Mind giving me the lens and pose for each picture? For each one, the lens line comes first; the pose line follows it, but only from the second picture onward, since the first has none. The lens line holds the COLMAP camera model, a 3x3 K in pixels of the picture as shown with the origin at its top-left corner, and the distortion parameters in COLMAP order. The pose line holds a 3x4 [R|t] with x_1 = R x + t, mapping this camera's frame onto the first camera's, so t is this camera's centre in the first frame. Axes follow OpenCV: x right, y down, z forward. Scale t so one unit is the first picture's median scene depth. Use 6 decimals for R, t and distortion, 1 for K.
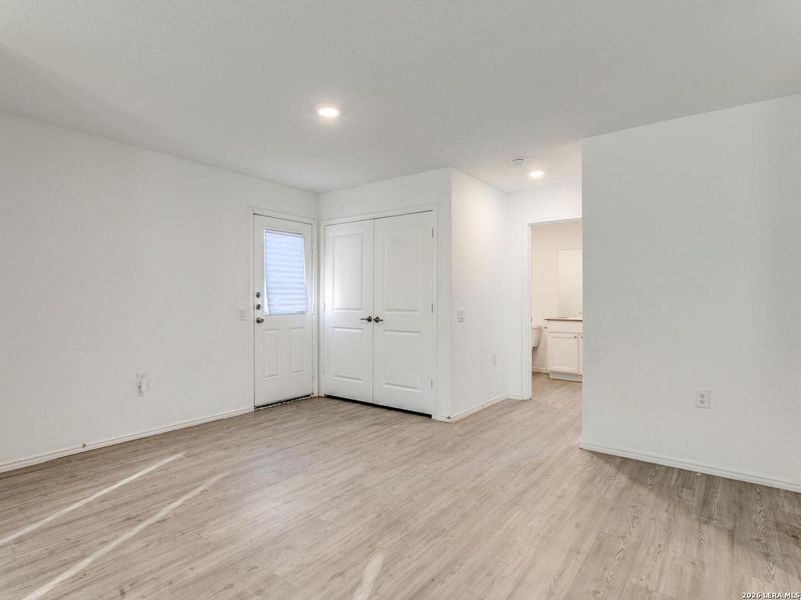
lens RADIAL K [[443.7, 0, 397.7], [0, 443.7, 296.7], [0, 0, 1]] dist [-0.000163, -0.000146]
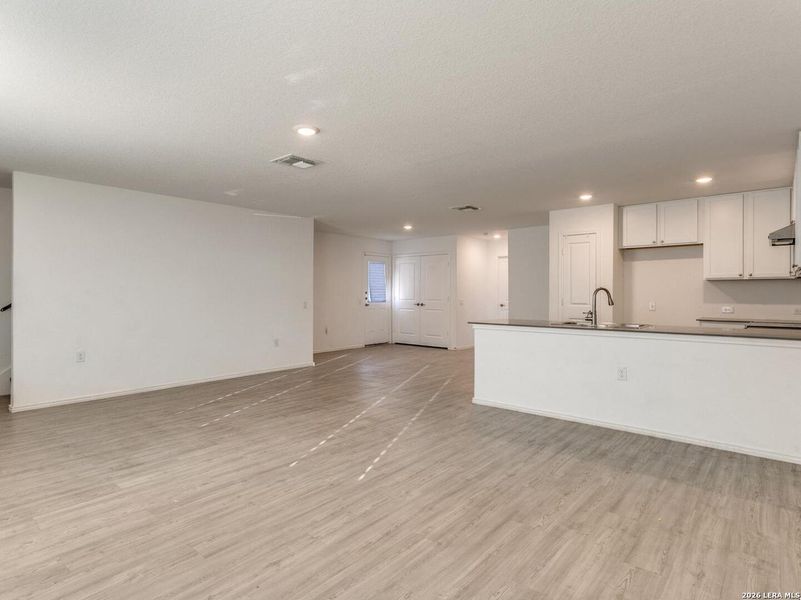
lens RADIAL K [[443.7, 0, 397.7], [0, 443.7, 296.7], [0, 0, 1]] dist [-0.000163, -0.000146]
pose [[0.997879, 0.000759, -0.065086, -0.024940], [0.000370, 0.999850, 0.017329, -0.021334], [0.065089, -0.017316, 0.997729, -1.083996]]
